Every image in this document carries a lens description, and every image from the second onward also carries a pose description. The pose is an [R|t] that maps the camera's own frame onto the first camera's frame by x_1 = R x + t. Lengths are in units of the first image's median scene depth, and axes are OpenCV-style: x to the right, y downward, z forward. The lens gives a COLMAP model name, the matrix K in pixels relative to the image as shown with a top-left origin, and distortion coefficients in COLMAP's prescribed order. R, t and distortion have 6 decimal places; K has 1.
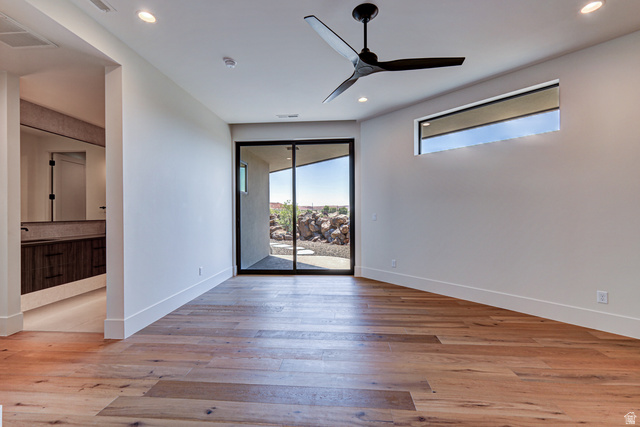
lens RADIAL K [[276.3, 0, 320.0], [0, 276.3, 213.5], [0, 0, 1]] dist [-0.001464, -0.000103]
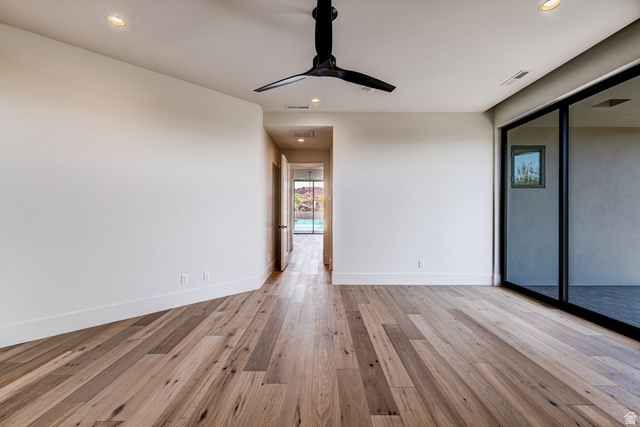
lens RADIAL K [[285.0, 0, 321.4], [0, 285.0, 205.8], [0, 0, 1]] dist [-0.000414, -0.000102]
pose [[0.077628, -0.012511, -0.996904, 0.983150], [-0.006506, 0.999894, -0.013055, -0.012120], [0.996961, 0.007499, 0.077538, 0.732927]]
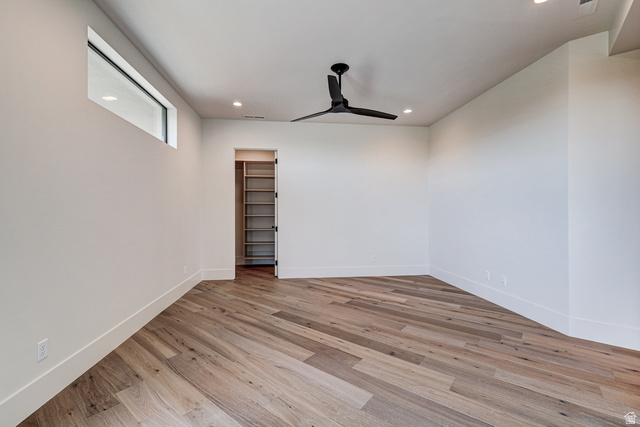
lens RADIAL K [[273.8, 0, 320.9], [0, 273.8, 206.5], [0, 0, 1]] dist [-0.000364, 0.000079]
pose [[-0.826305, 0.019335, 0.562890, -0.433109], [0.007638, 0.999703, -0.023128, -0.008120], [-0.563170, -0.014811, -0.826208, 1.781138]]
